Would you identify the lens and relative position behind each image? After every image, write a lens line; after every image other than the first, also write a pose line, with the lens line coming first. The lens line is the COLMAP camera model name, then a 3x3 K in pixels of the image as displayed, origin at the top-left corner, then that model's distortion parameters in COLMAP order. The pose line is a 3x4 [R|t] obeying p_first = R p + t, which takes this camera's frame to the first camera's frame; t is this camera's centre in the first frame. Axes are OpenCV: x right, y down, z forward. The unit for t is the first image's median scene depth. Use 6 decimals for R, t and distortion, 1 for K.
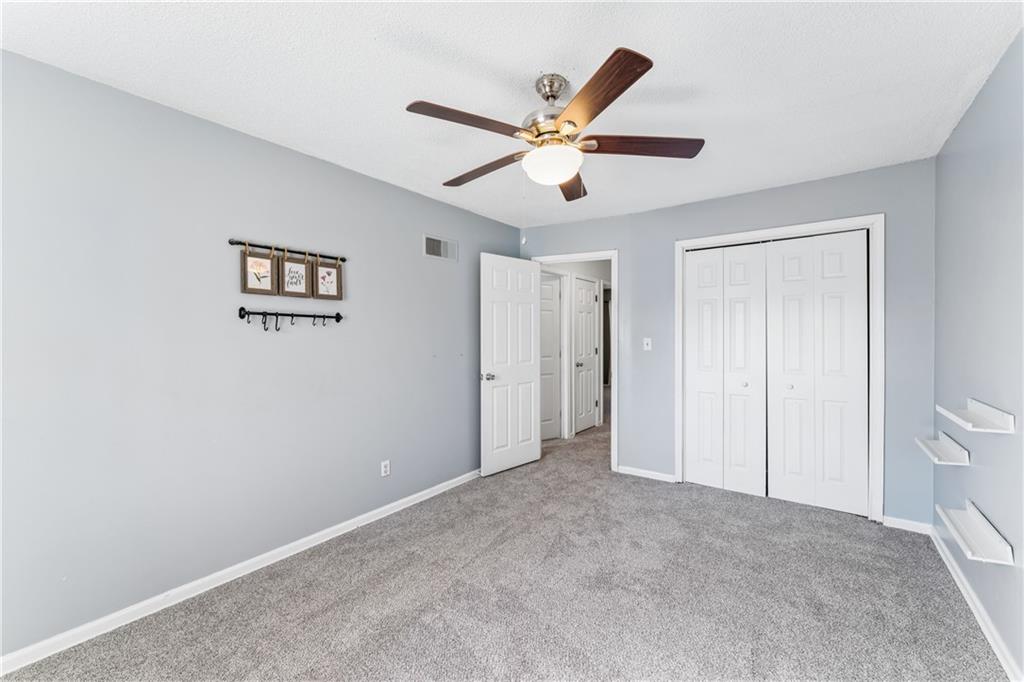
lens RADIAL K [[407.3, 0, 505.7], [0, 407.3, 339.3], [0, 0, 1]] dist [-0.007267, 0.000046]
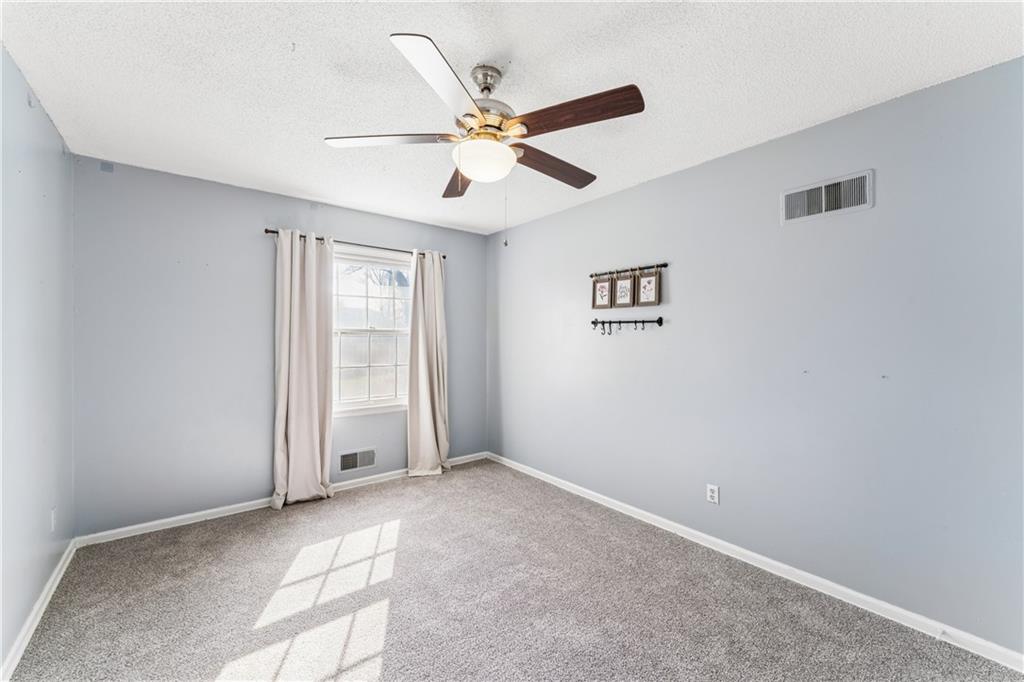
lens RADIAL K [[407.3, 0, 505.7], [0, 407.3, 339.3], [0, 0, 1]] dist [-0.007267, 0.000046]
pose [[-0.244224, 0.009035, -0.969677, 0.744307], [-0.010156, 0.999878, 0.011875, -0.016293], [0.969666, 0.012748, -0.244102, 0.909165]]
